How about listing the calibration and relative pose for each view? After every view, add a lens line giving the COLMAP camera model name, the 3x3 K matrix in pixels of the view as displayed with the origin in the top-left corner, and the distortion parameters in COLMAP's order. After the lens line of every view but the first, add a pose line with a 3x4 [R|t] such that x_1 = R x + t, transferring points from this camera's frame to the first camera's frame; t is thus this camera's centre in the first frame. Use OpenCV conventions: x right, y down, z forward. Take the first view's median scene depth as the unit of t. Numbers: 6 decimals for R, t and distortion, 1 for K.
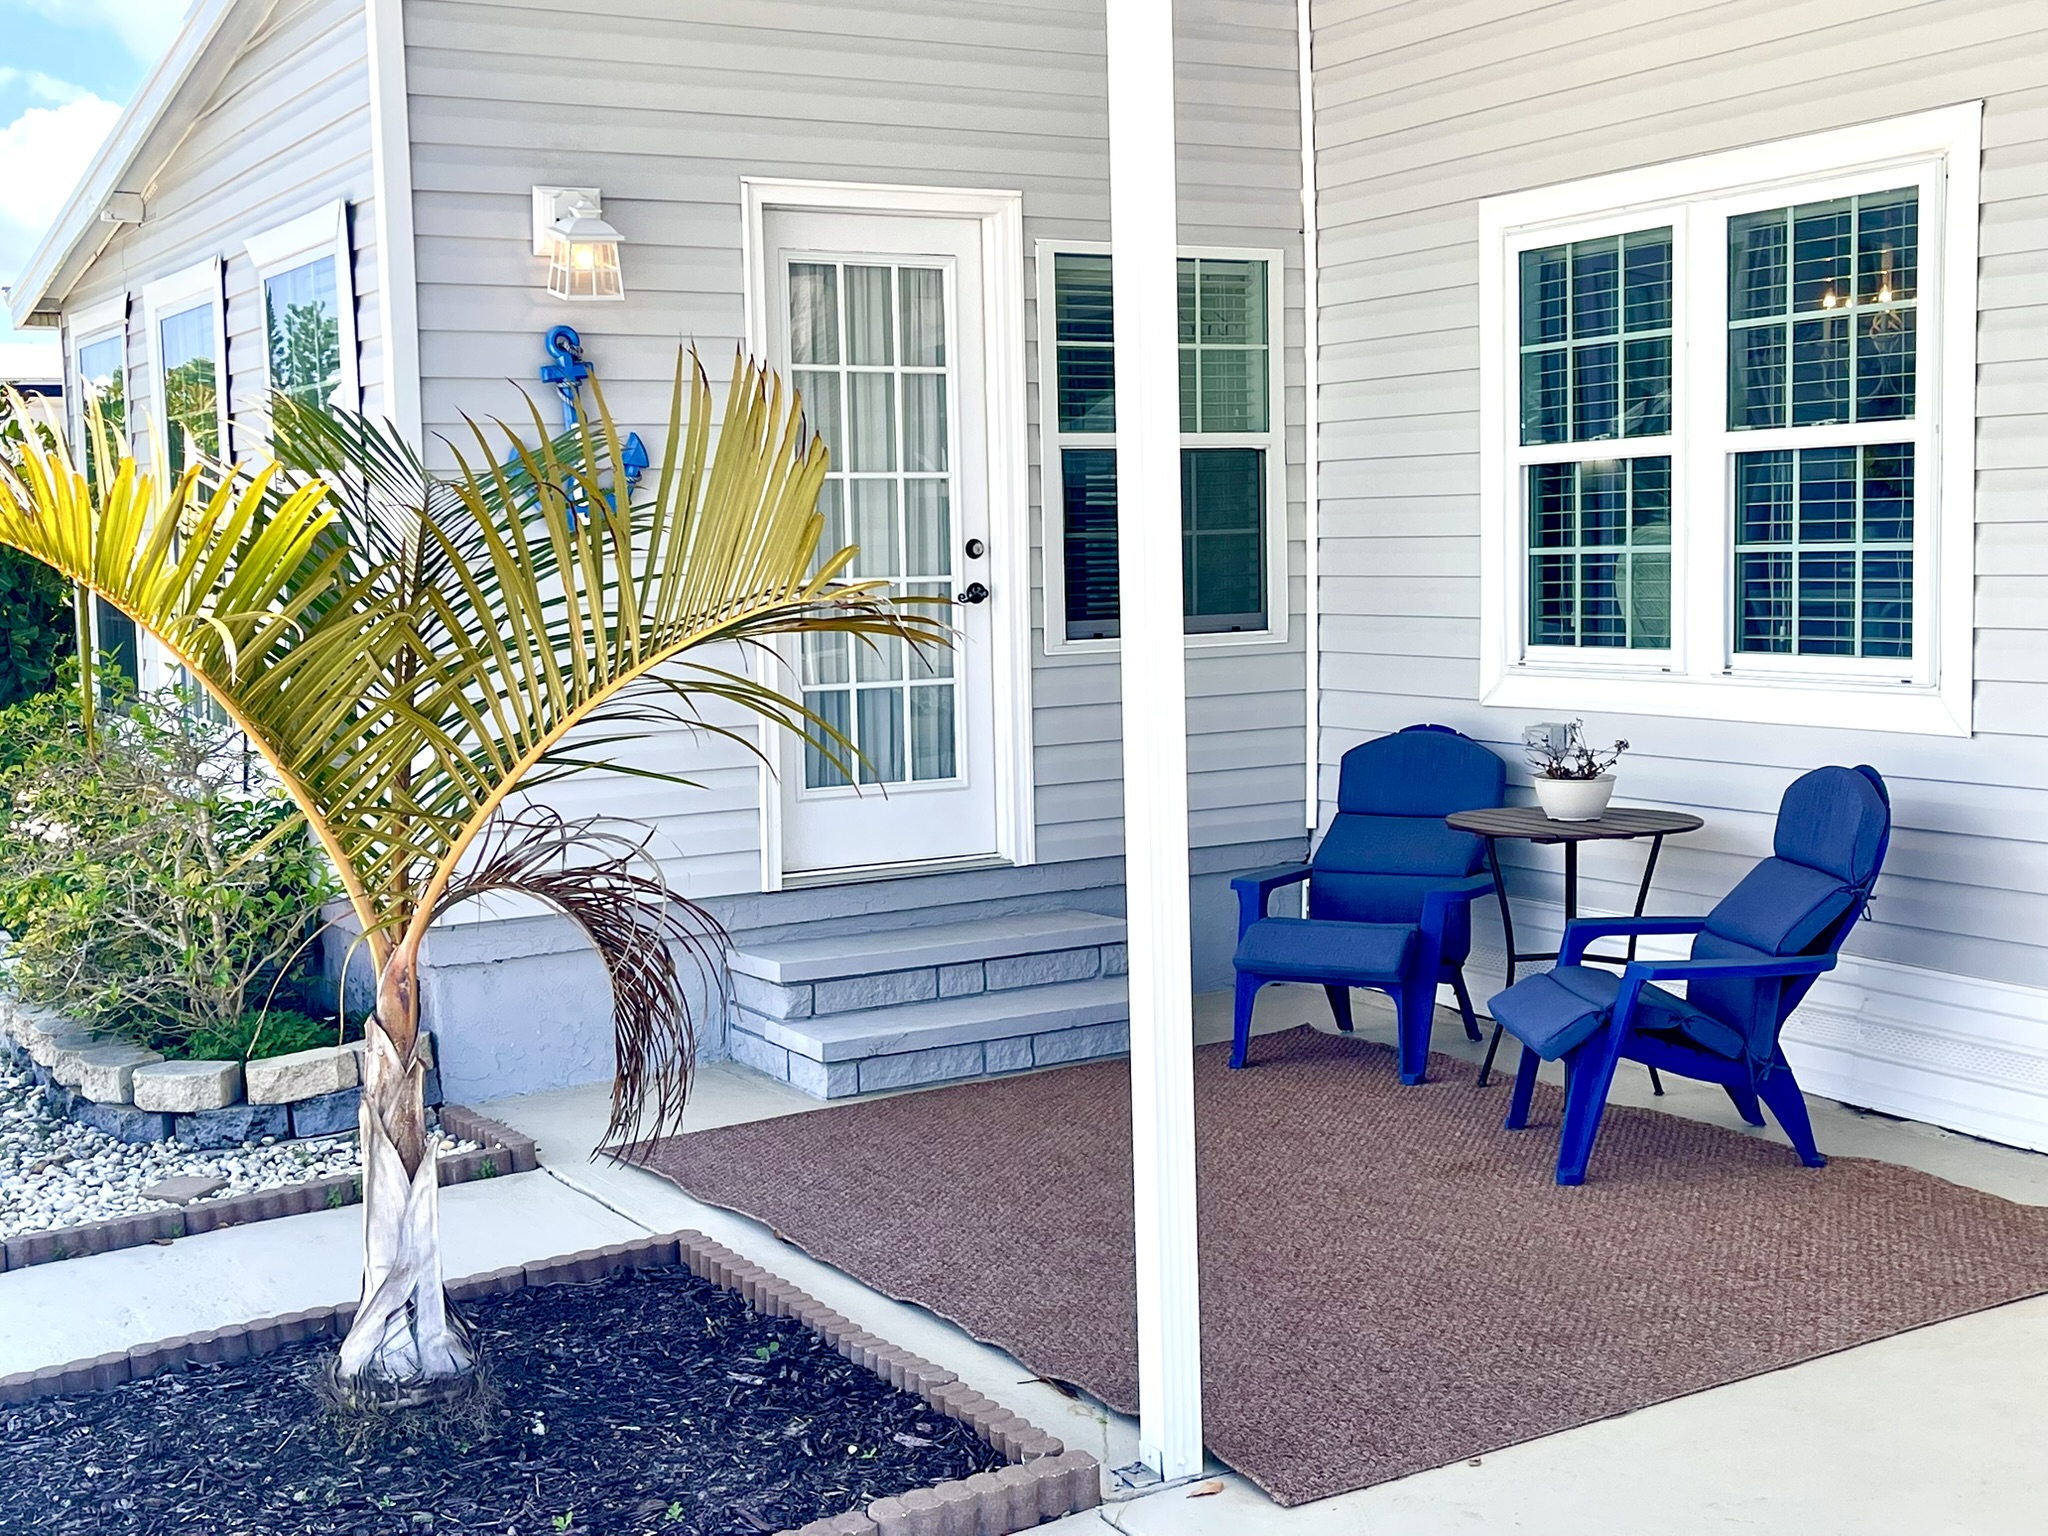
lens RADIAL K [[2607.5, 0, 1024.0], [0, 2607.5, 768.0], [0, 0, 1]] dist [0.013243, 0.025814]
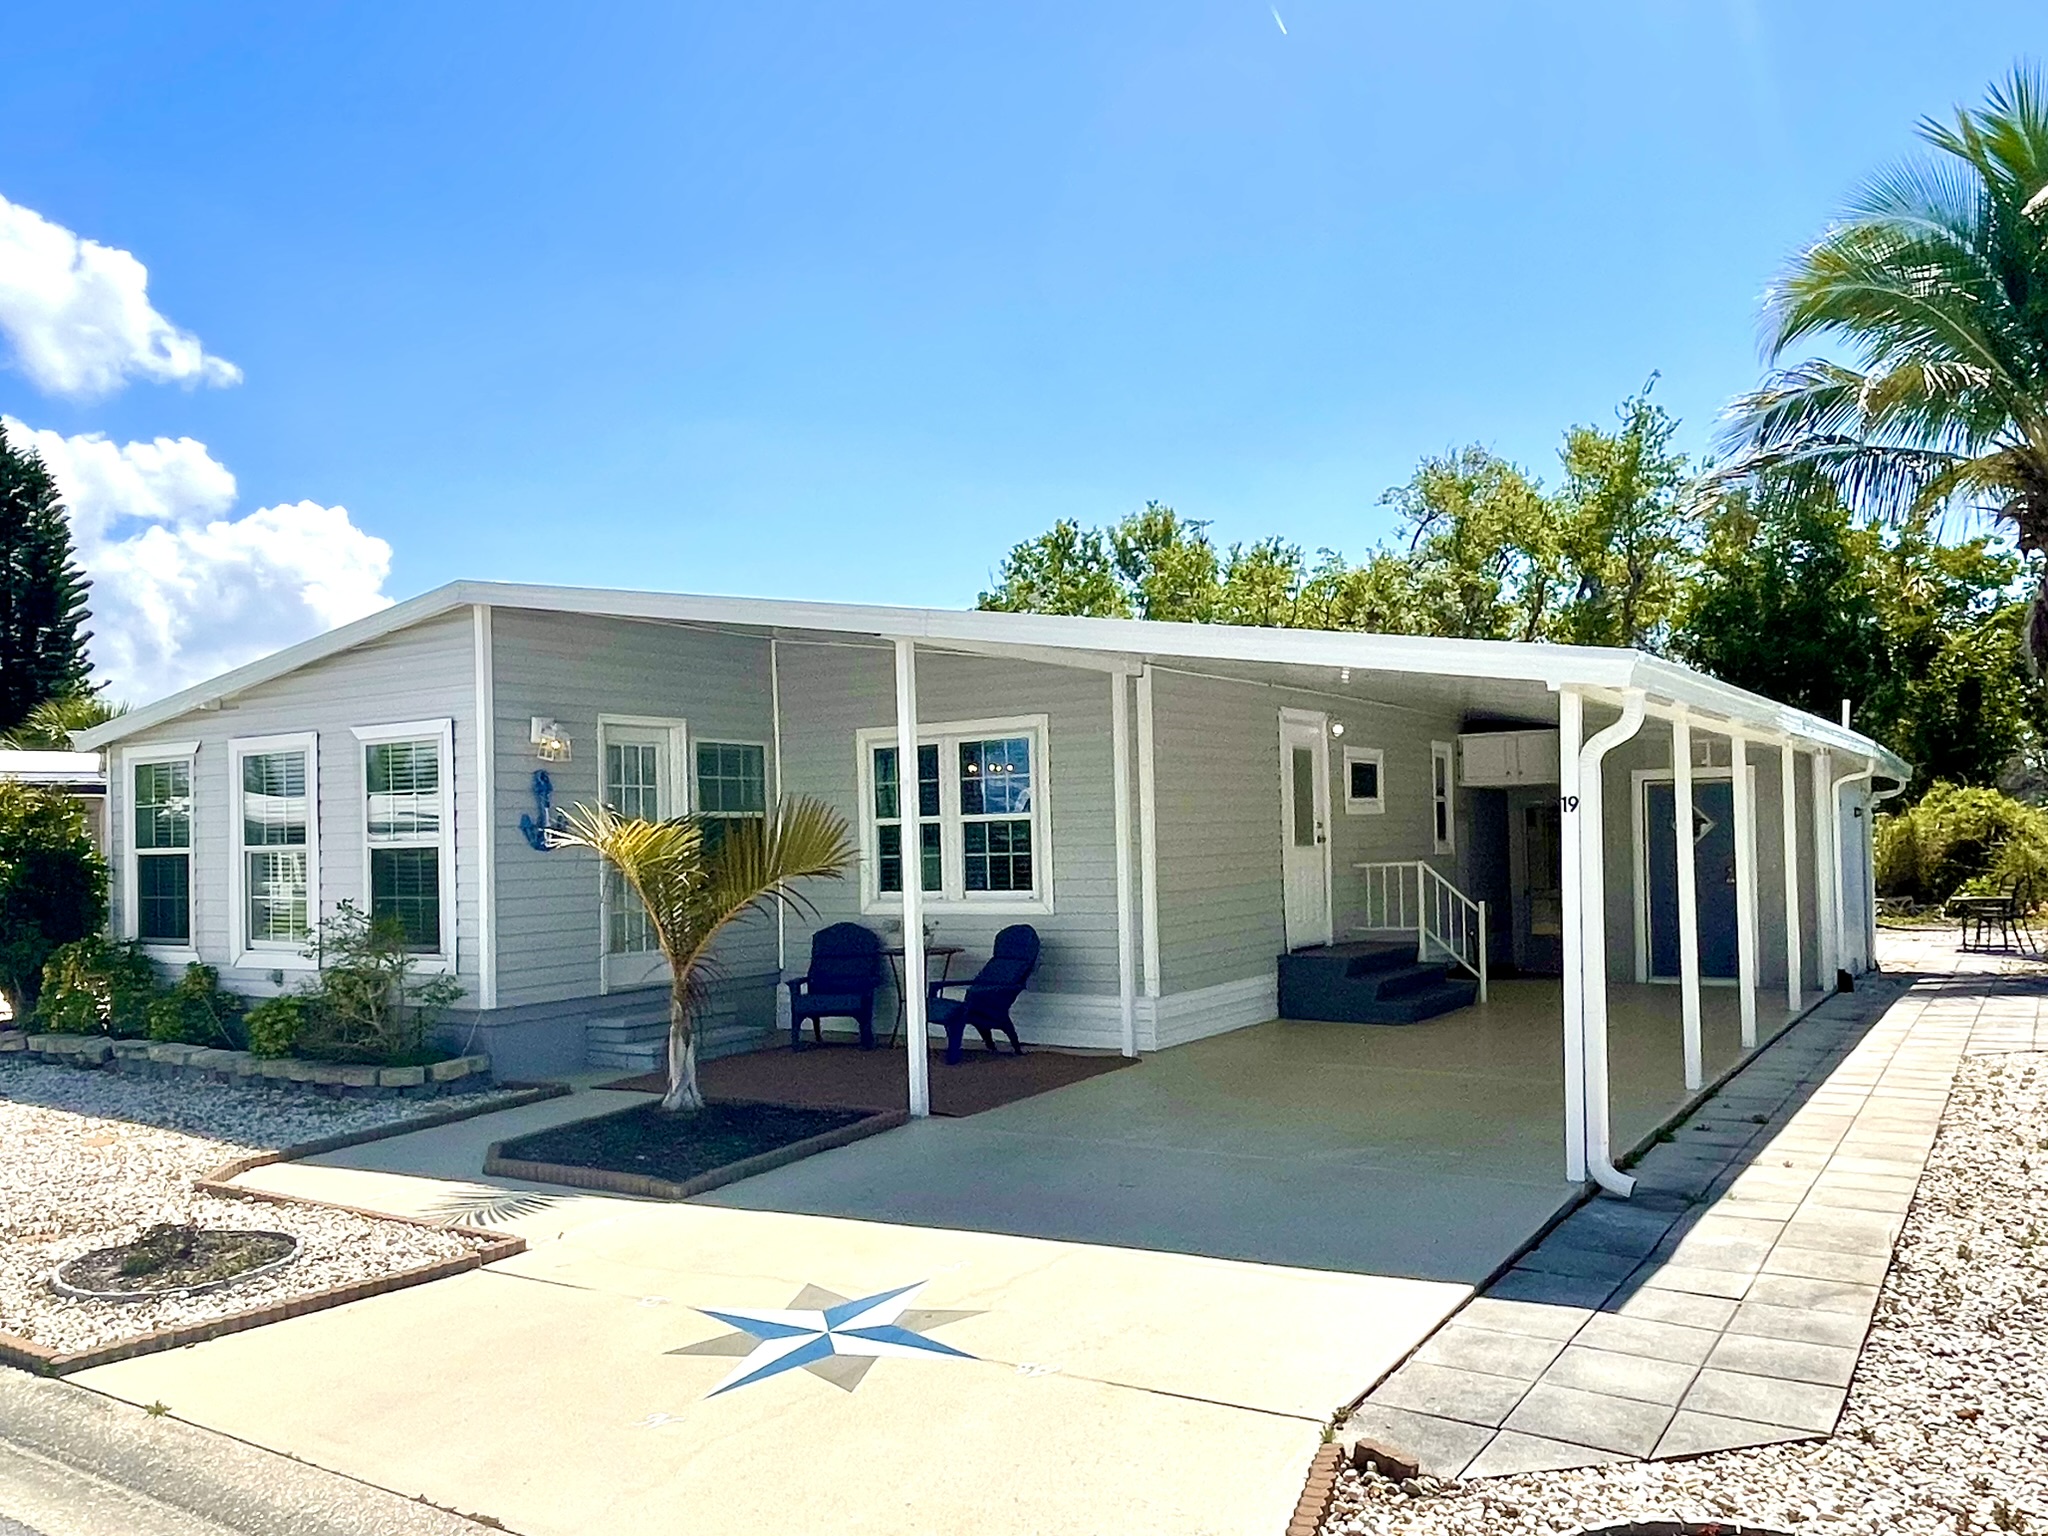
lens RADIAL K [[1553.4, 0, 1024.0], [0, 1553.4, 768.0], [0, 0, 1]] dist [0.024135, 0.006196]
pose [[0.894478, 0.021075, 0.446615, -0.440886], [0.045579, 0.989387, -0.137972, 0.060996], [-0.444783, 0.143769, 0.884024, -0.566127]]
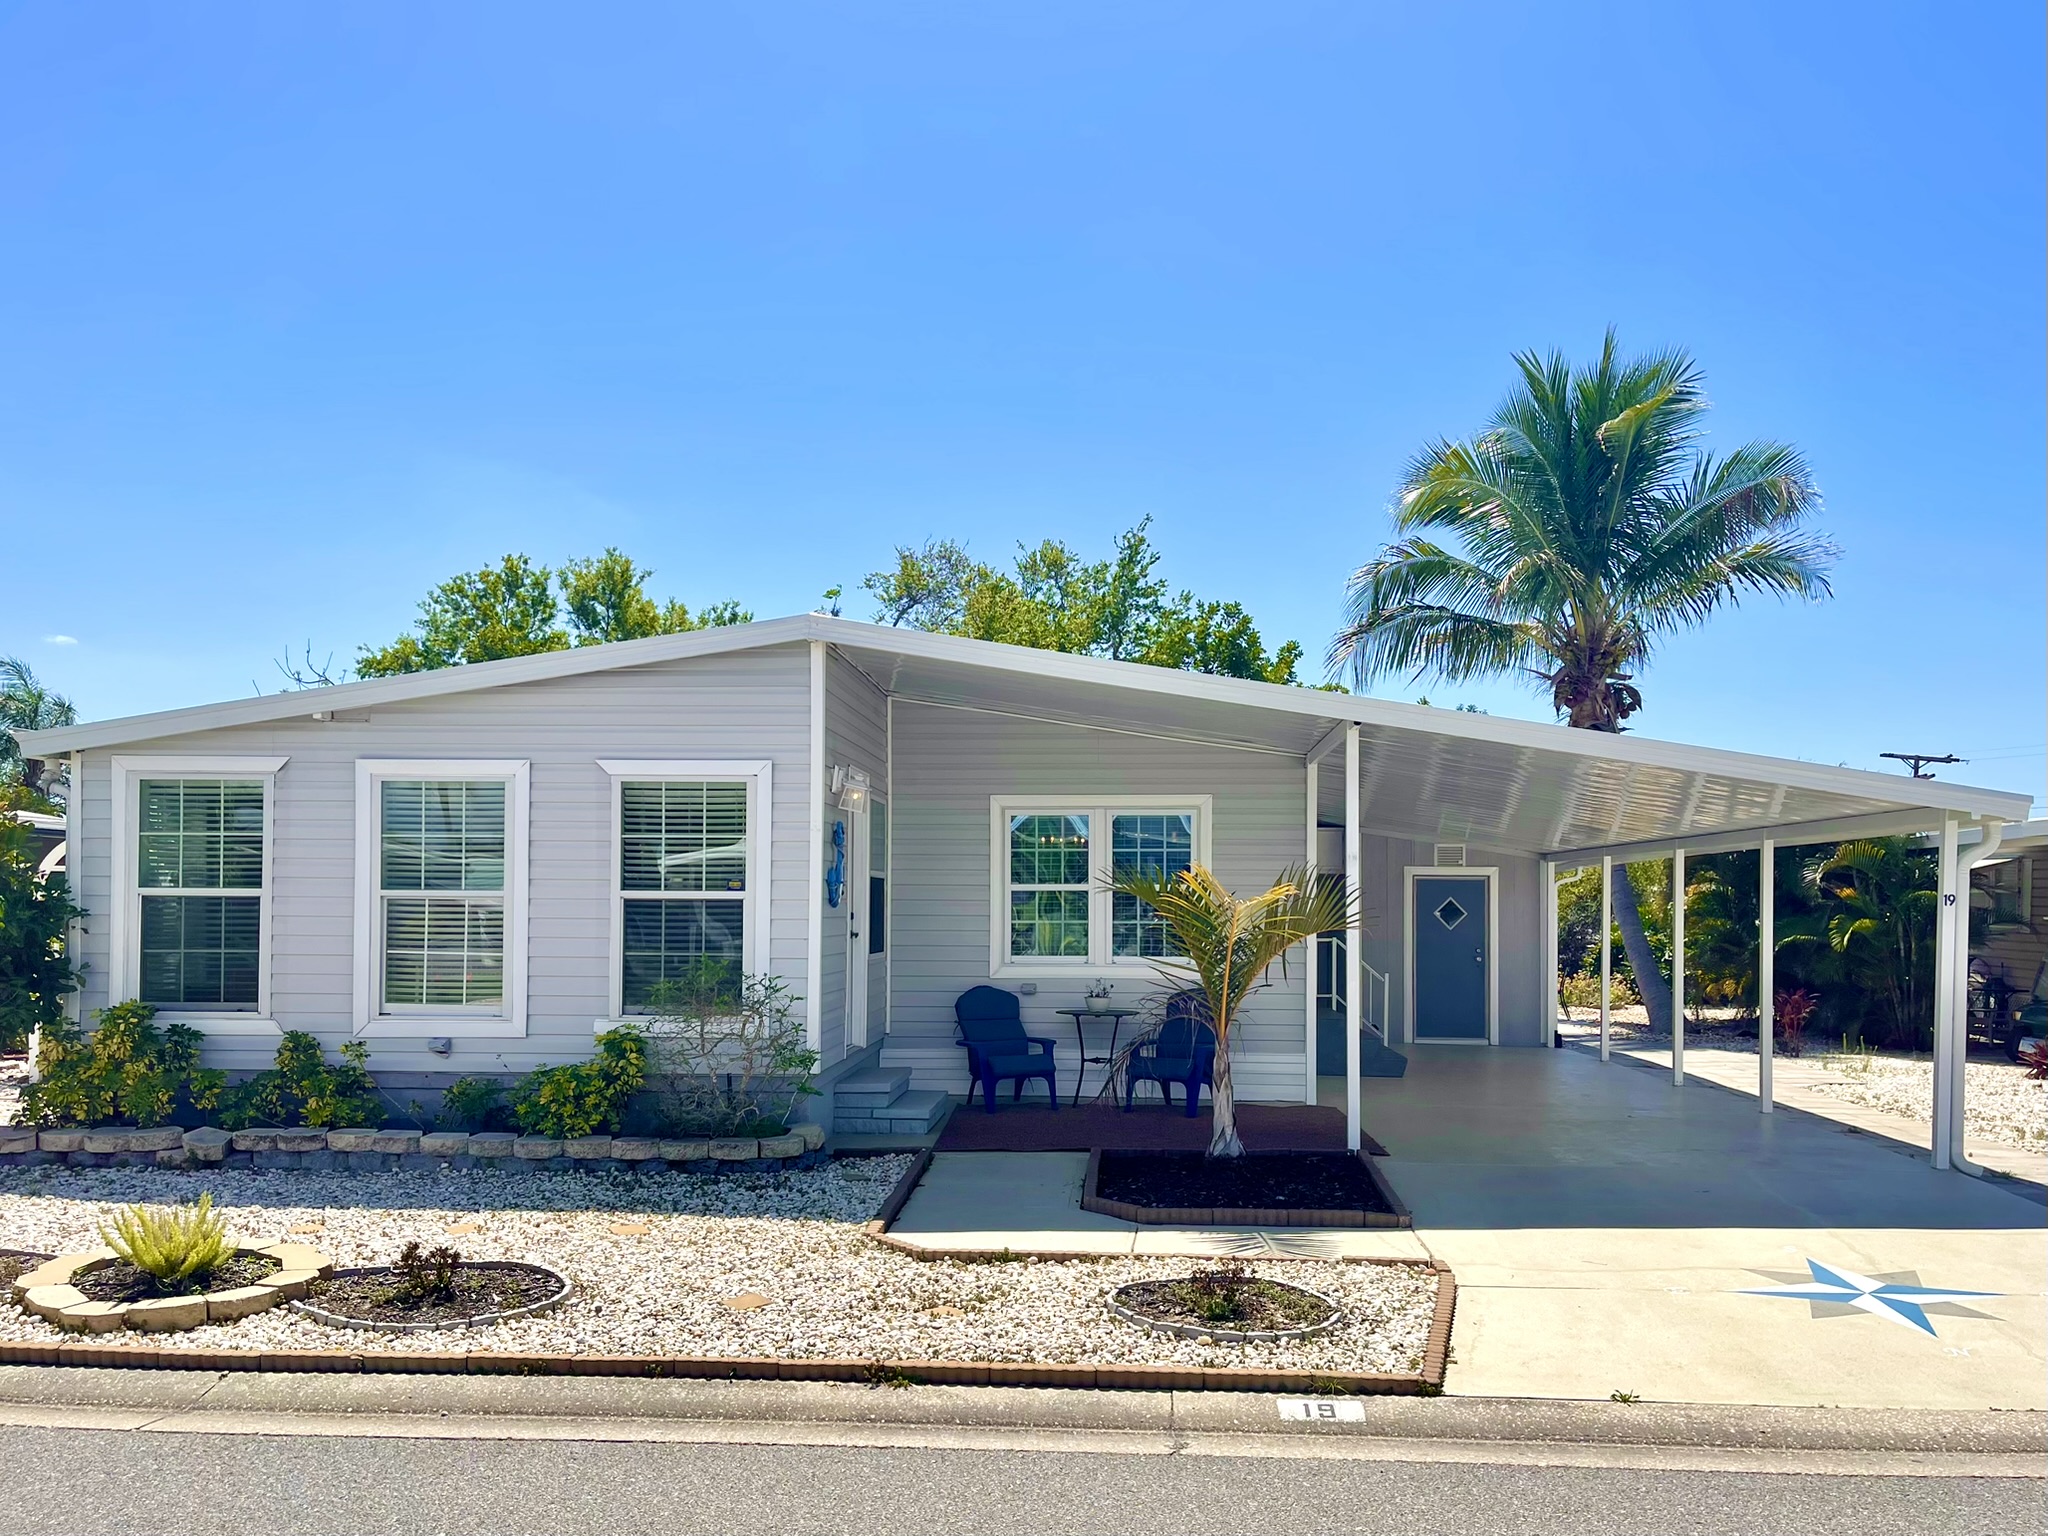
lens RADIAL K [[1588.4, 0, 1023.9], [0, 1588.4, 886.5], [0, 0, 1]] dist [0.037229, -0.001369]
pose [[0.534389, 0.034267, 0.844544, -1.360367], [0.060352, 0.995081, -0.078564, 0.014833], [-0.843081, 0.092953, 0.529692, 0.095963]]
